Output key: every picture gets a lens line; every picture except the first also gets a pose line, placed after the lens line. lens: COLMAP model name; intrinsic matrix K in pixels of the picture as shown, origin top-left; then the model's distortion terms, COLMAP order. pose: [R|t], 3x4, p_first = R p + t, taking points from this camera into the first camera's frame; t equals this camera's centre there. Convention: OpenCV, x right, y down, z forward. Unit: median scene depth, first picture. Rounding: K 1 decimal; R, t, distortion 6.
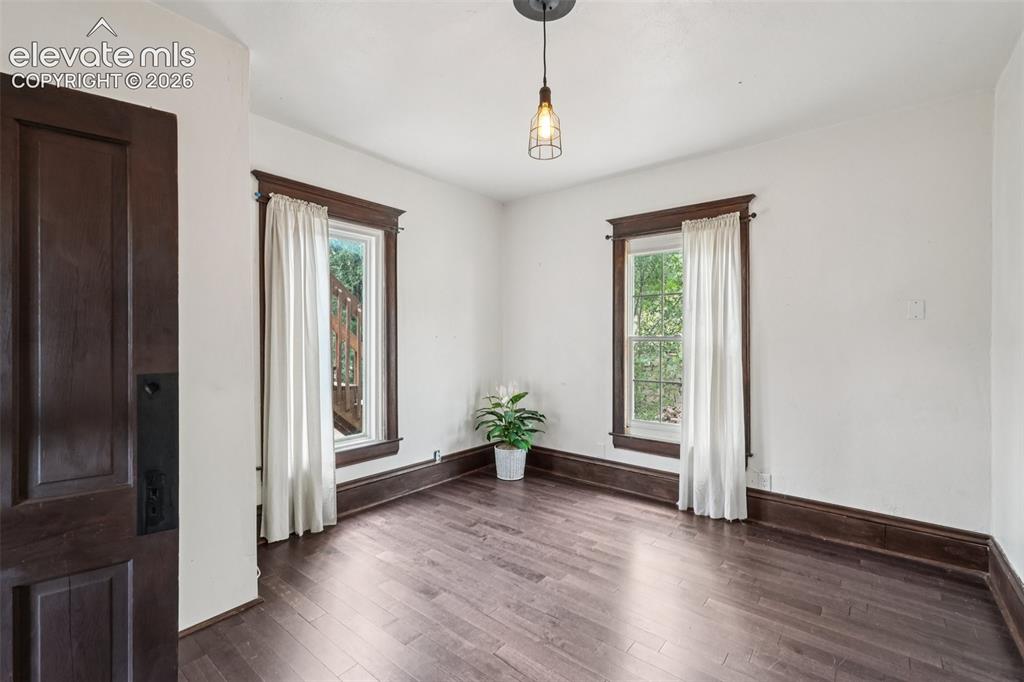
lens RADIAL K [[457.9, 0, 516.3], [0, 457.9, 338.9], [0, 0, 1]] dist [-0.000026, 0.001706]
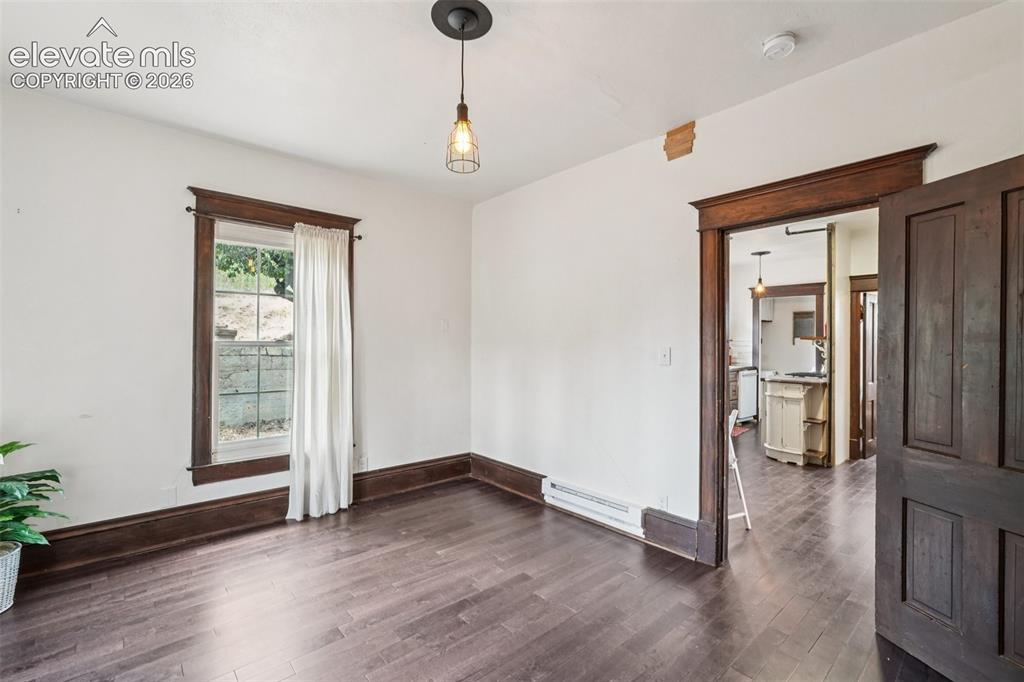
lens RADIAL K [[457.9, 0, 511.7], [0, 457.9, 339.3], [0, 0, 1]] dist [-0.000026, 0.001706]
pose [[0.156422, 0.004343, 0.987681, -0.534548], [-0.002982, 0.999988, -0.003925, -0.007402], [-0.987686, -0.002331, 0.156433, 0.411493]]
